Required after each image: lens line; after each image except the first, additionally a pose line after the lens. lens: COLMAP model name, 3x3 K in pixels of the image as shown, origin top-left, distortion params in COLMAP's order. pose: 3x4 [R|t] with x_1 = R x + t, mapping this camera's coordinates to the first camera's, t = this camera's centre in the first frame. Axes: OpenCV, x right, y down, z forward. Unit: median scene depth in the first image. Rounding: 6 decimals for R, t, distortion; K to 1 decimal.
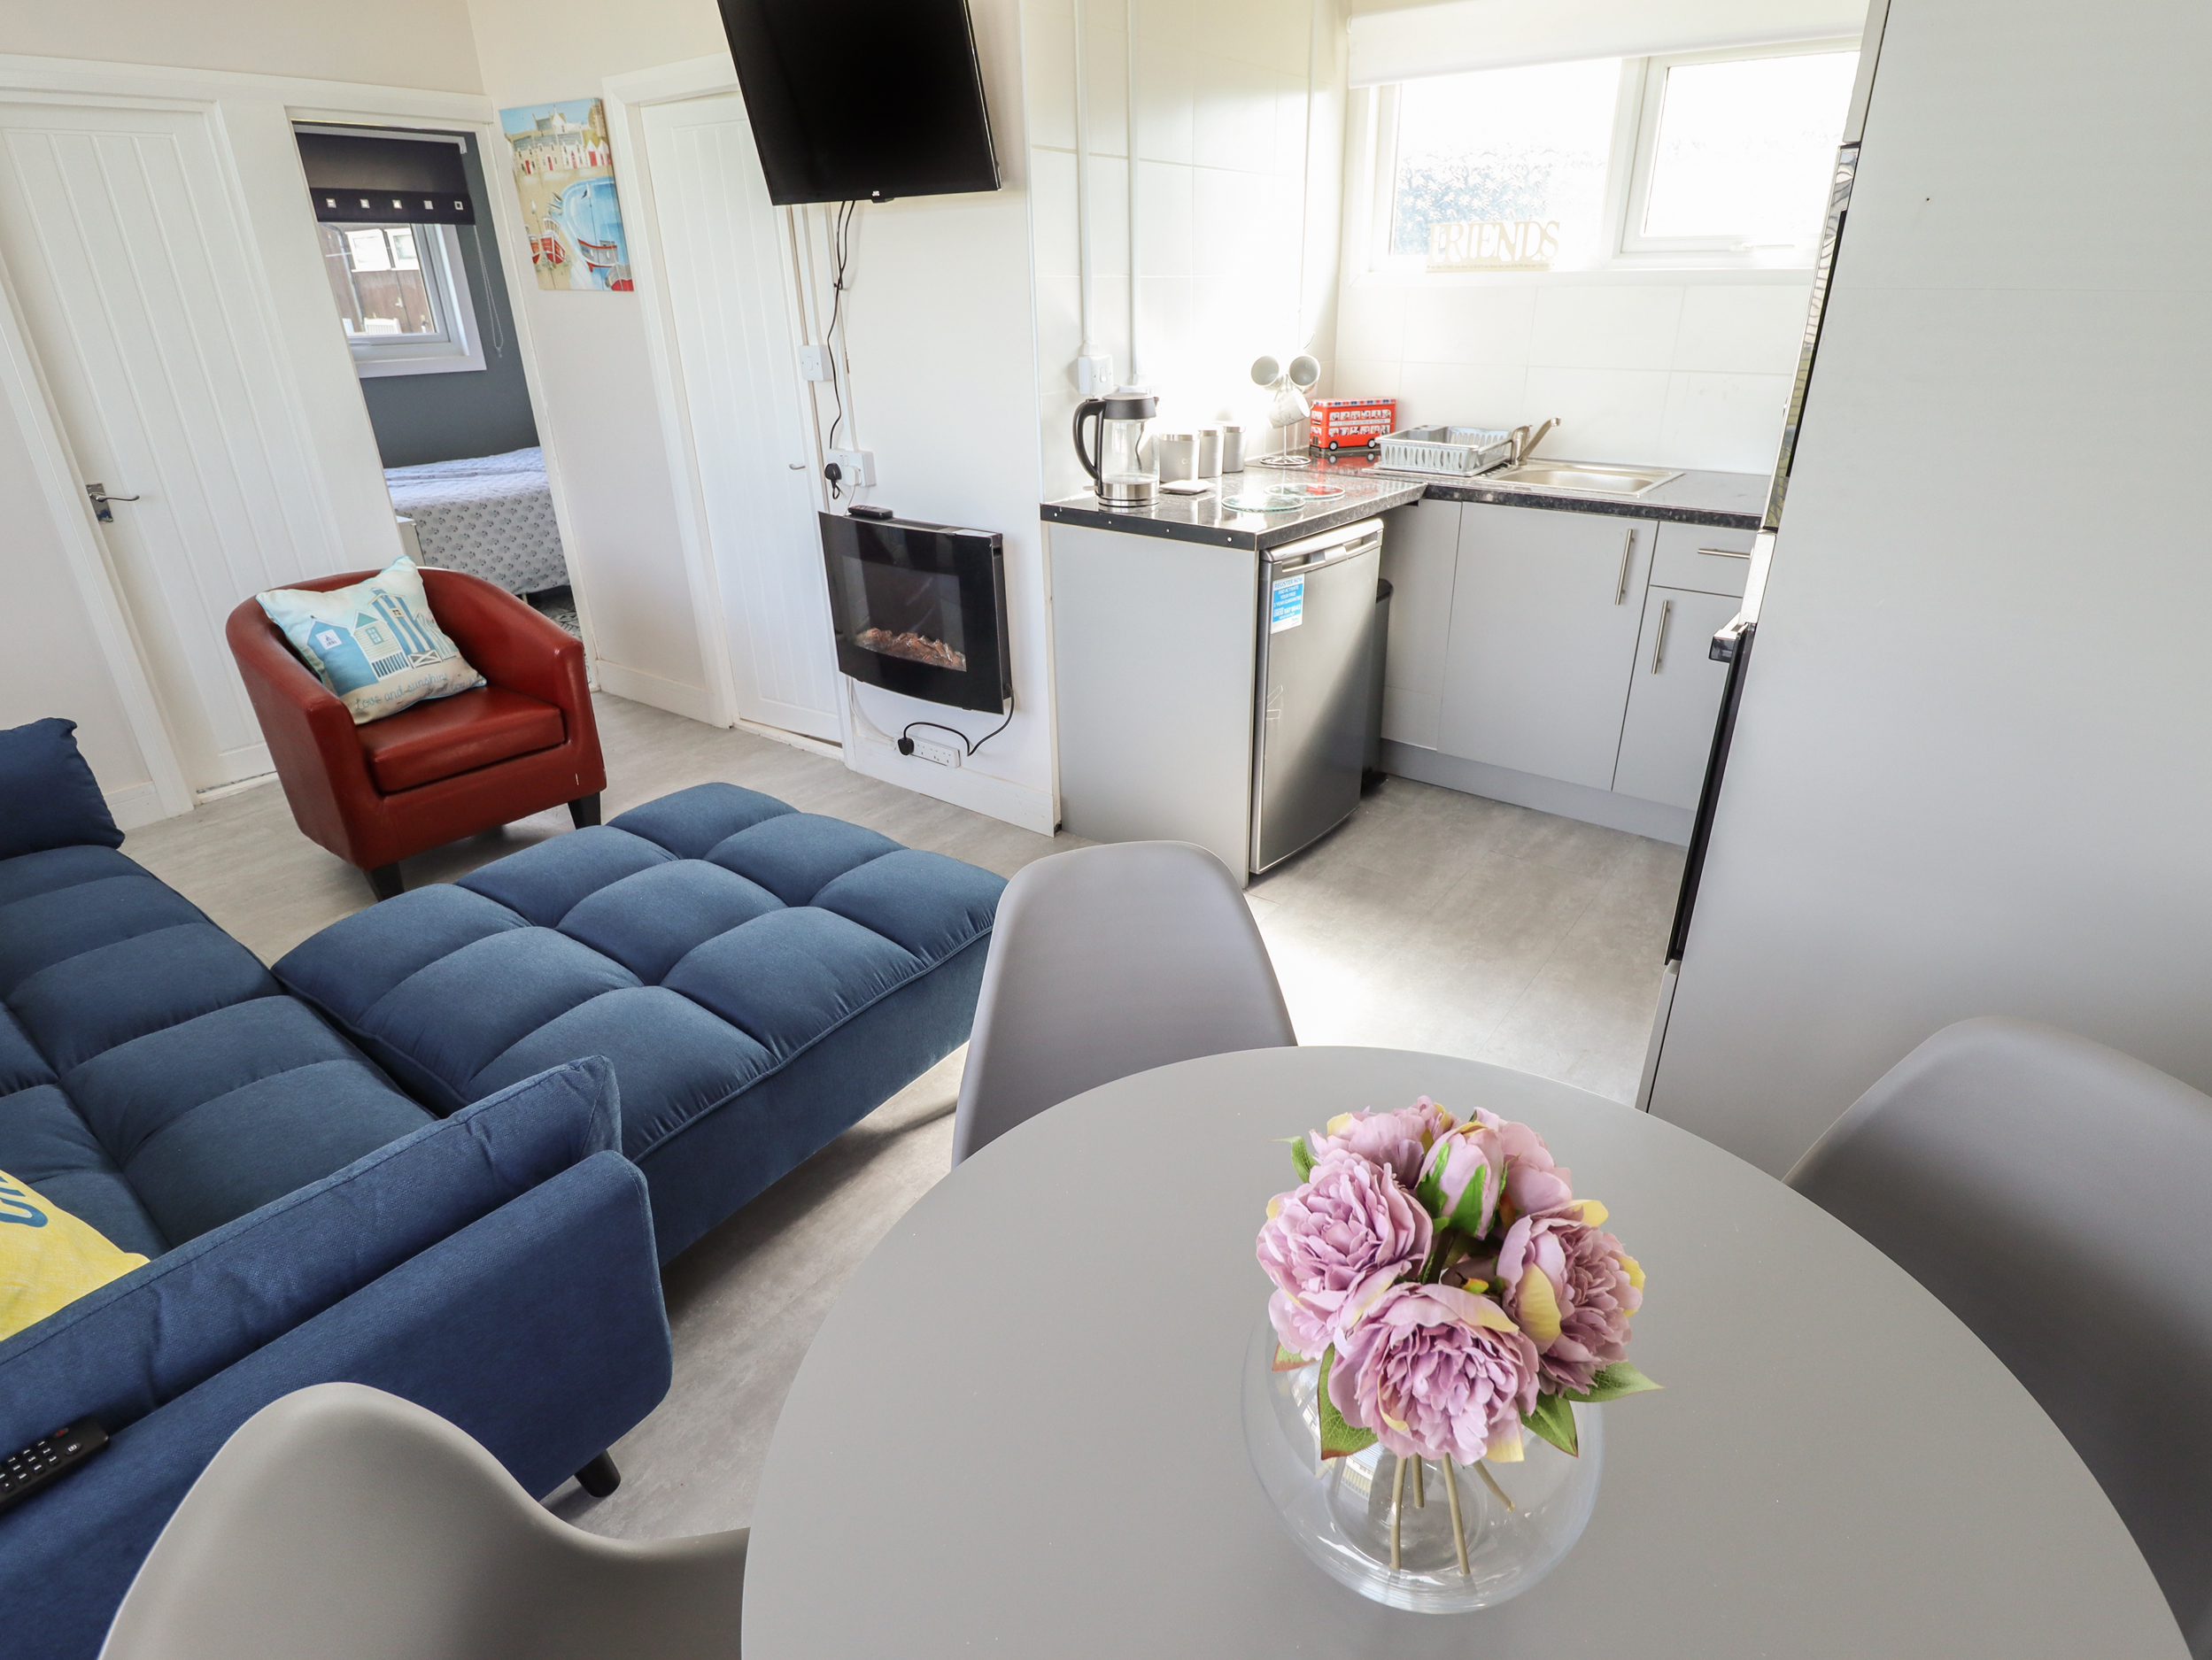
lens RADIAL K [[1144.6, 0, 1139.1], [0, 1144.6, 820.9], [0, 0, 1]] dist [0.001189, -0.013798]
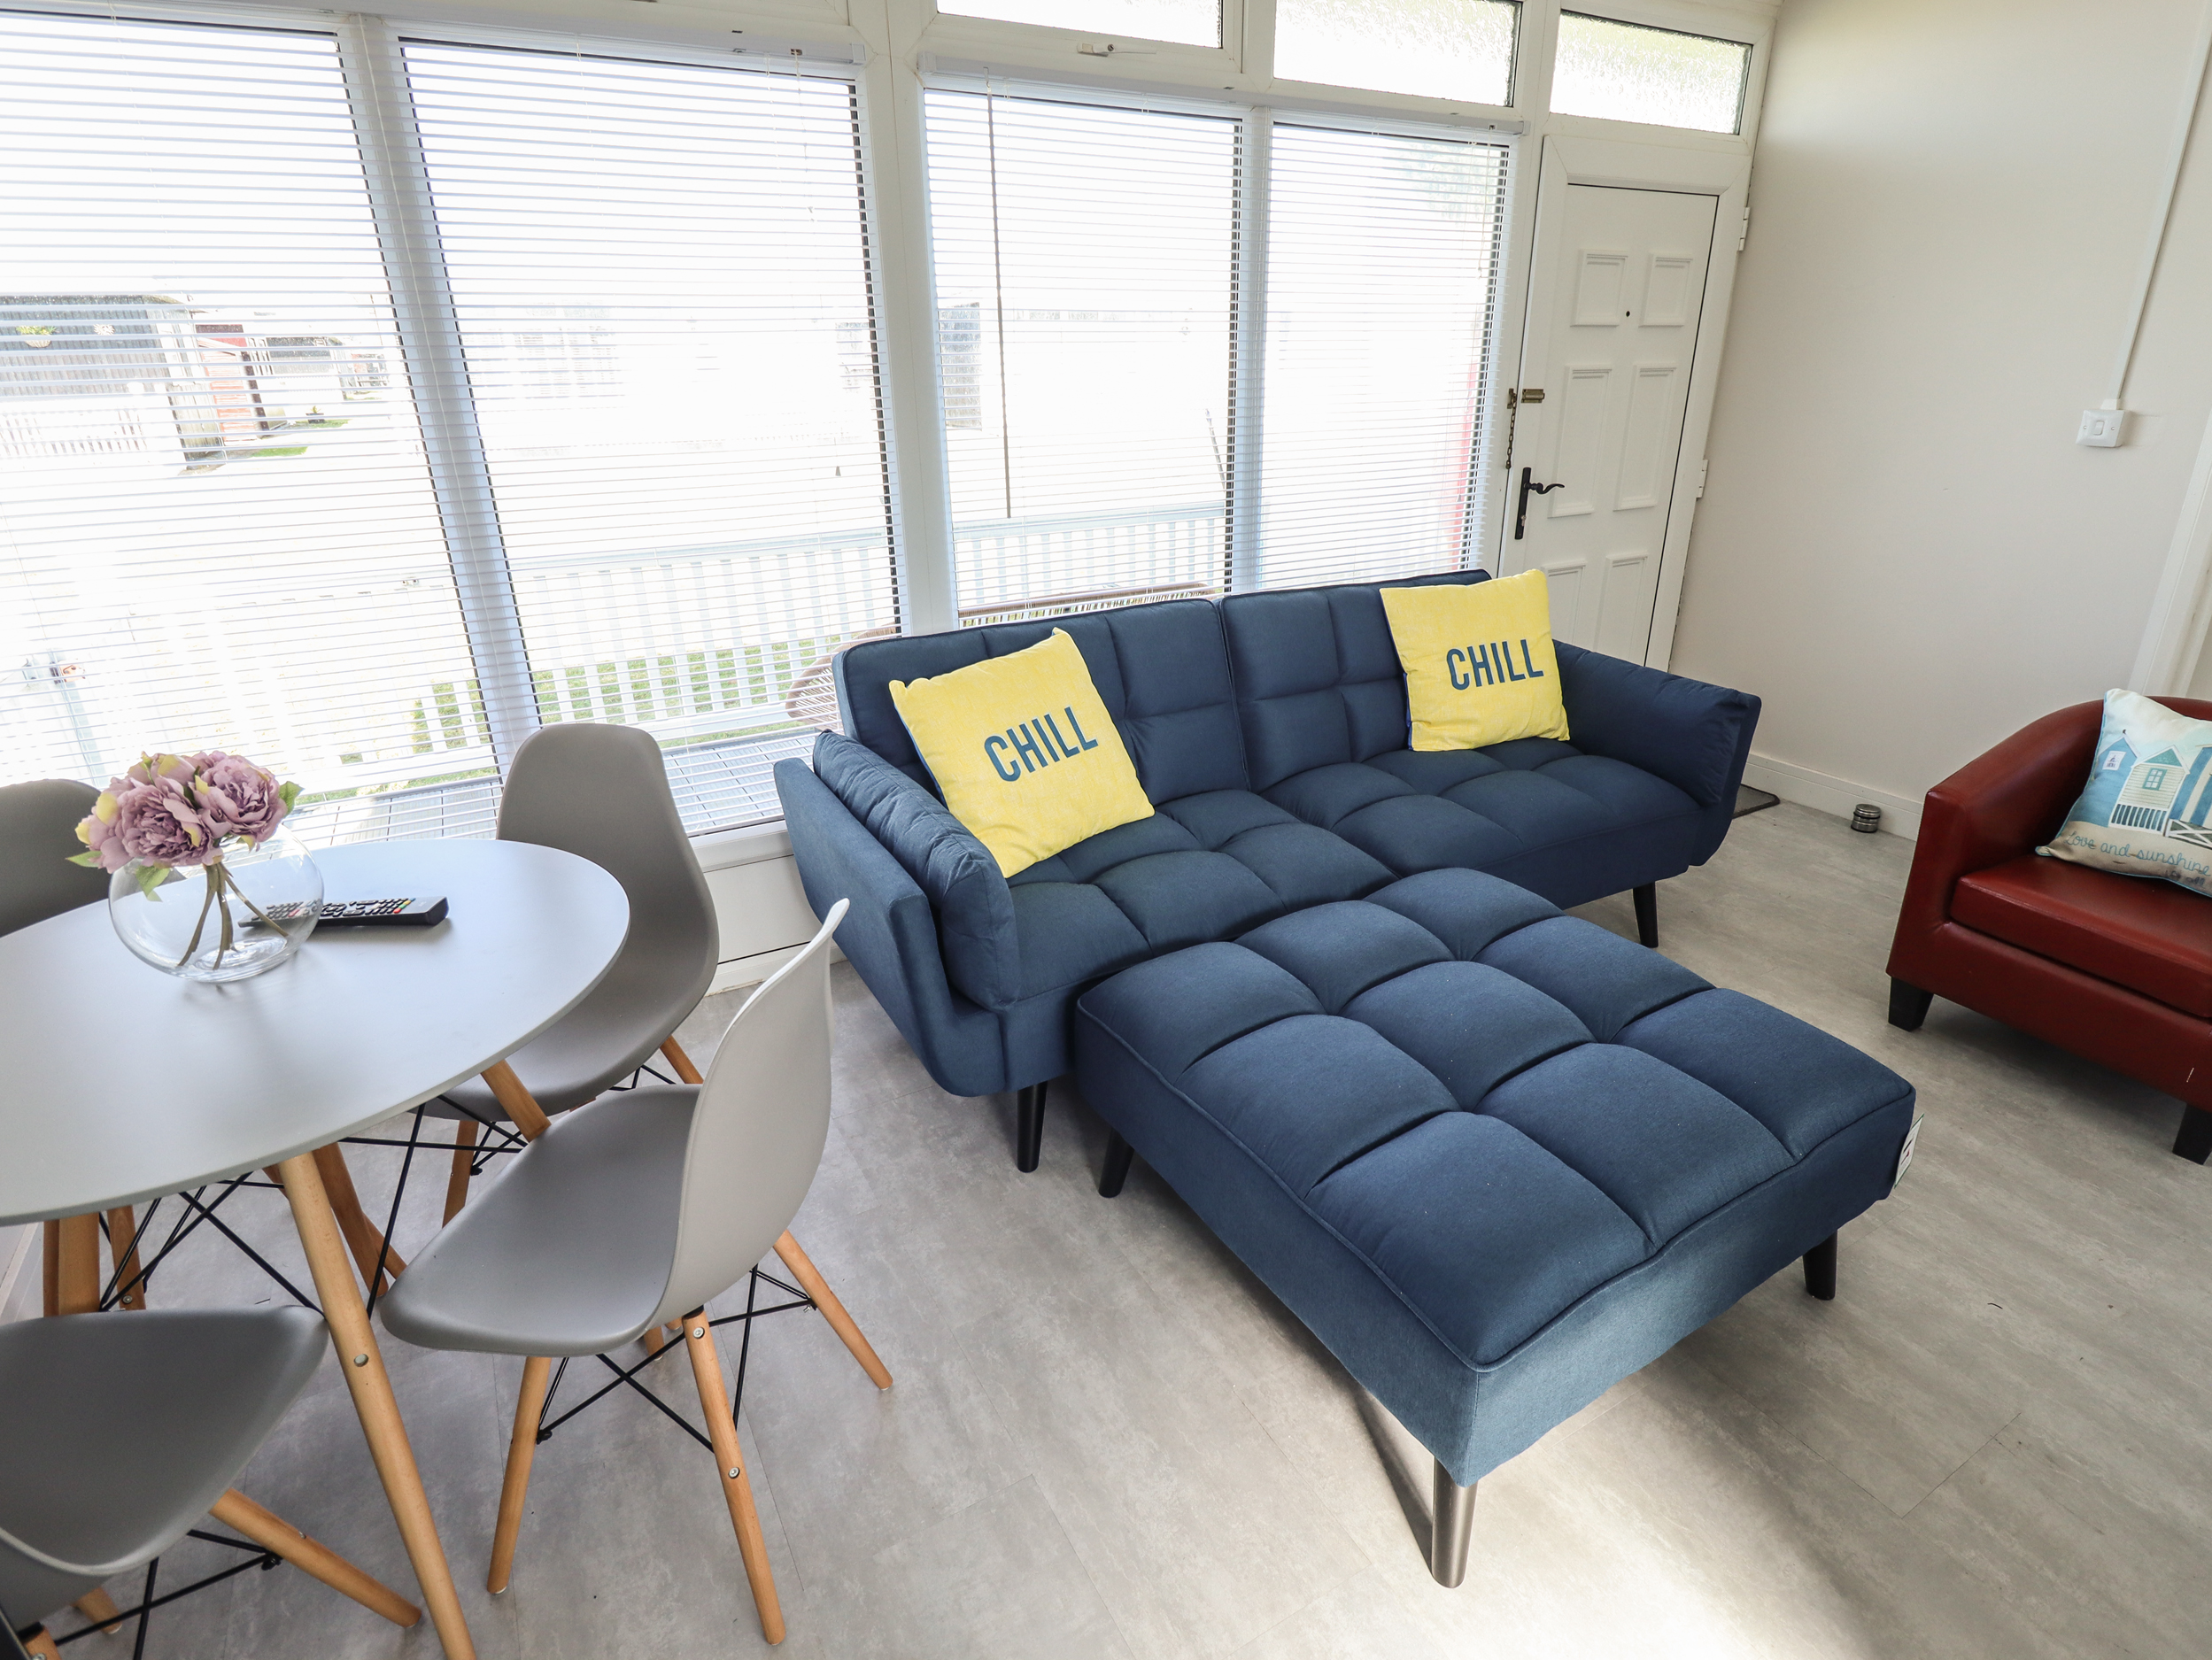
lens RADIAL K [[1144.6, 0, 1139.1], [0, 1144.6, 820.9], [0, 0, 1]] dist [0.001189, -0.013798]
pose [[-0.405171, 0.353471, -0.843146, 0.255081], [-0.376015, 0.776195, 0.506096, -0.255240], [0.833336, 0.522091, -0.181581, 0.545229]]
